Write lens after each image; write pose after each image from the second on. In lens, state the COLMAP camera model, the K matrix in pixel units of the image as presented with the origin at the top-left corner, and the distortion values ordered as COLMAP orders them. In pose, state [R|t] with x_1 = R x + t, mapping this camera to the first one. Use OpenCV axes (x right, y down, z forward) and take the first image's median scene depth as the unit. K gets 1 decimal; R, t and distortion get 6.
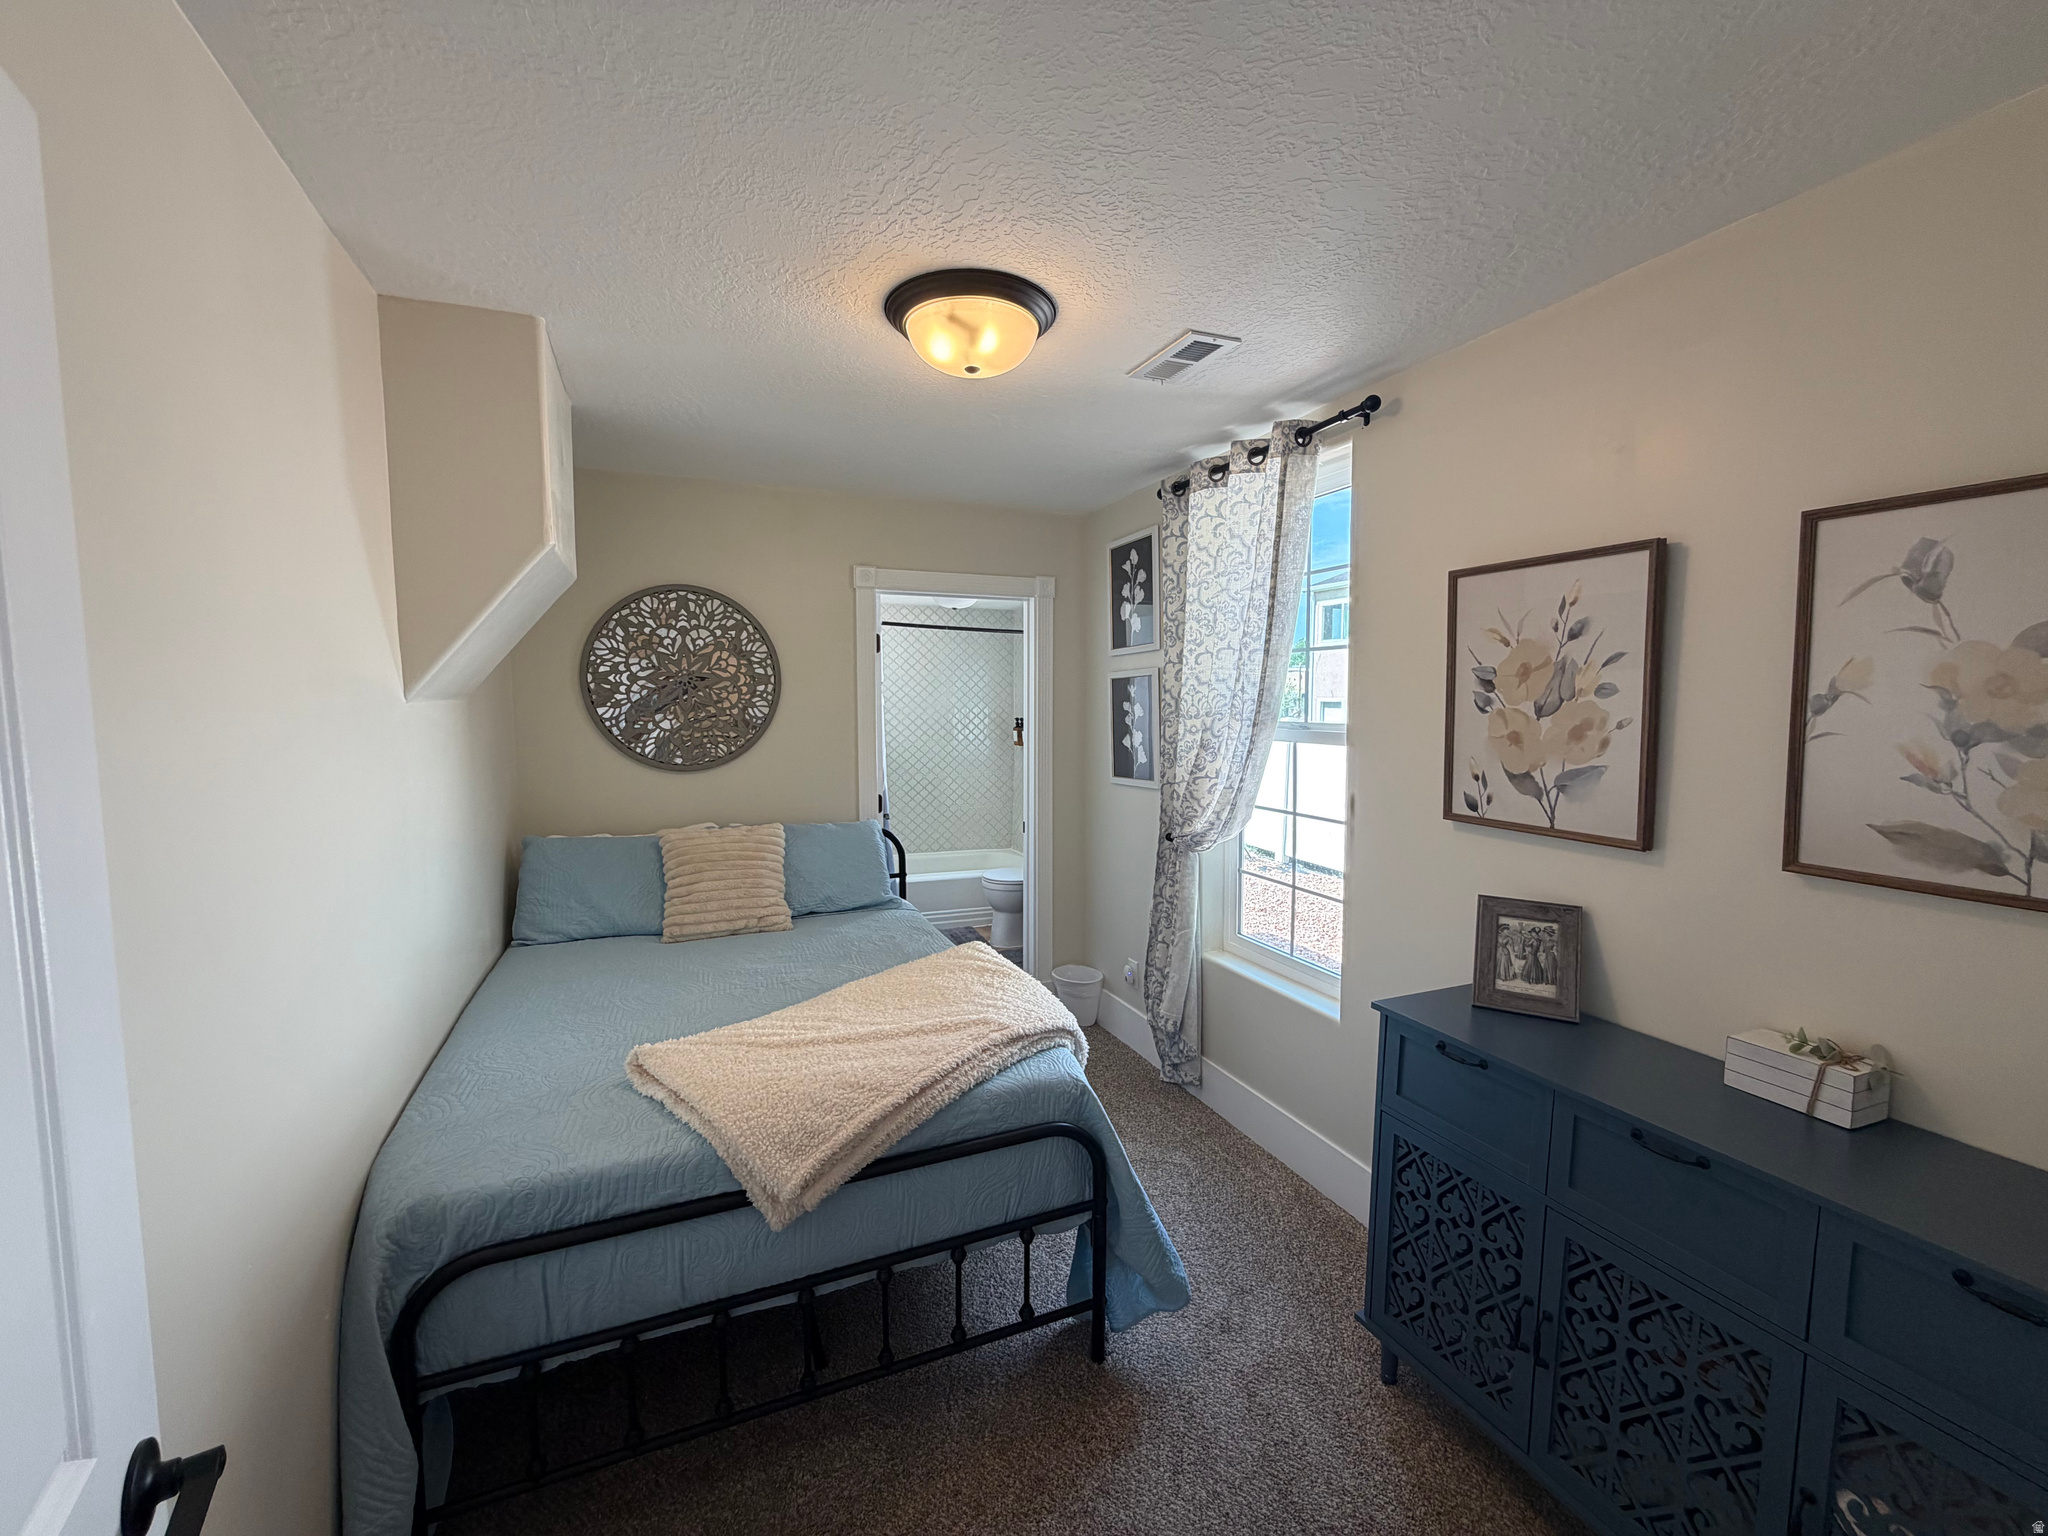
lens RADIAL K [[823.1, 0, 1020.5], [0, 823.1, 769.9], [0, 0, 1]] dist [-0.000755, -0.000091]
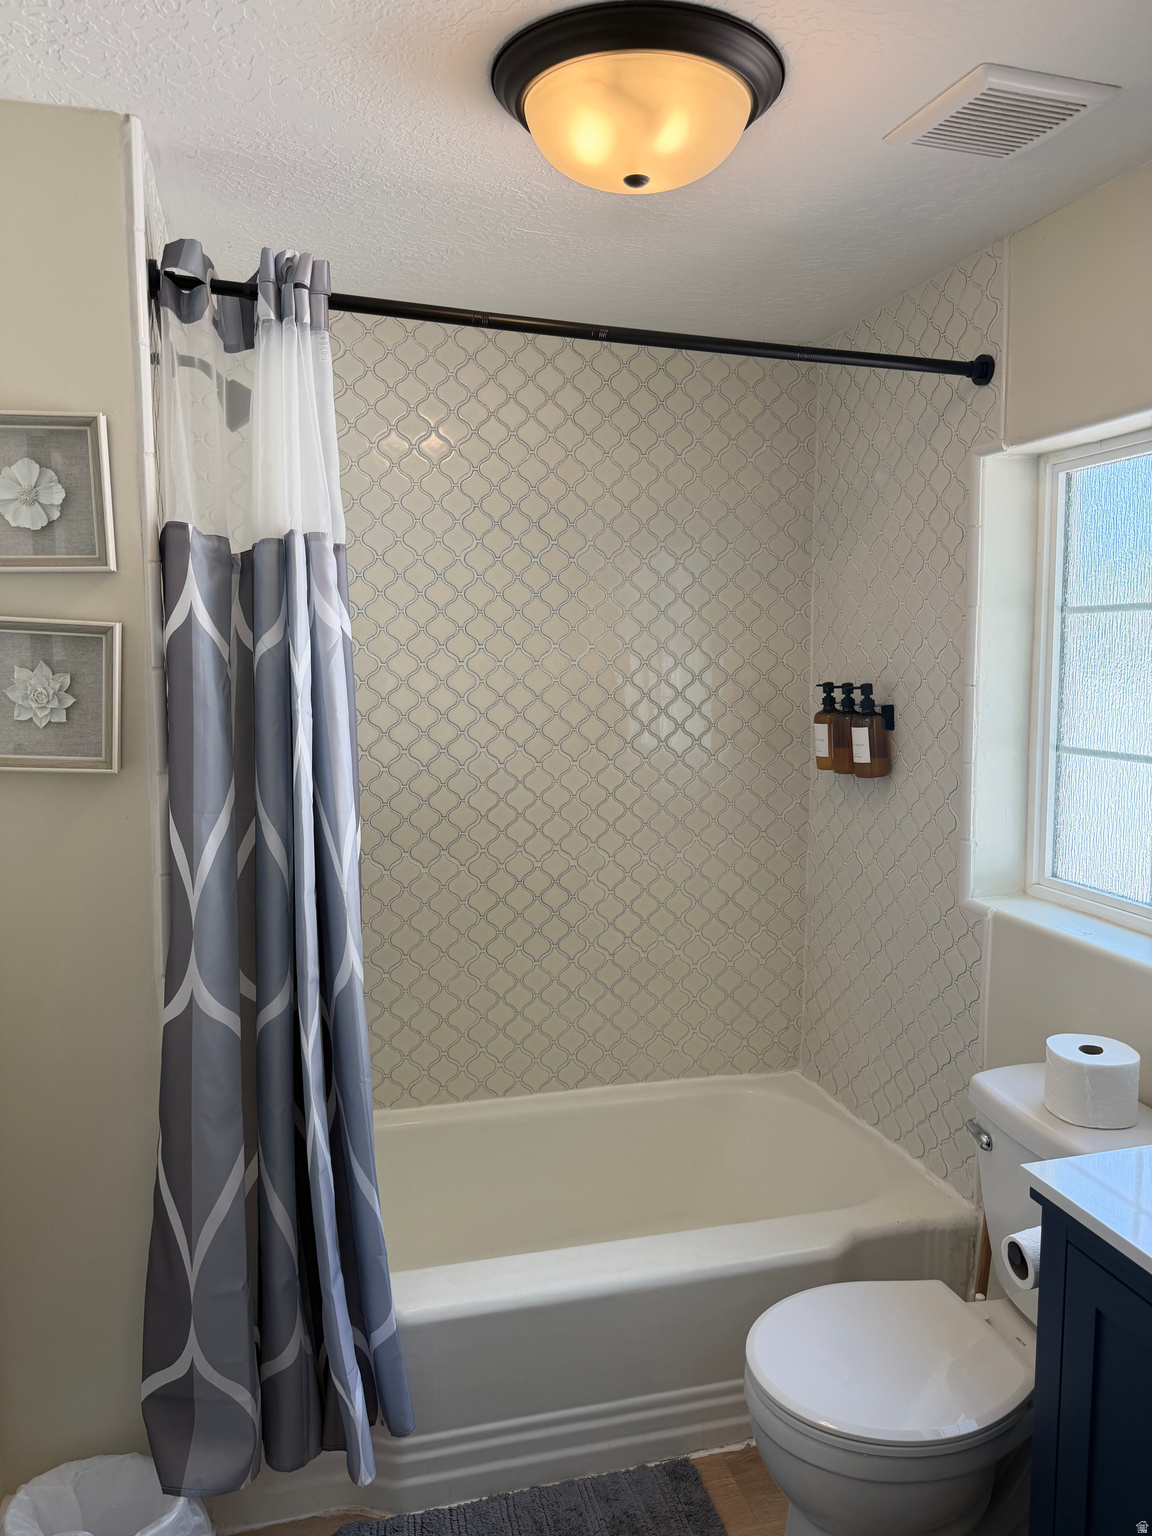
lens RADIAL K [[1096.6, 0, 572.5], [0, 1096.6, 764.6], [0, 0, 1]] dist [0.002024, 0.000089]
pose [[0.992716, 0.003720, -0.120417, -0.050574], [-0.001590, 0.999841, 0.017775, -0.039090], [0.120464, -0.017454, 0.992564, 0.568803]]
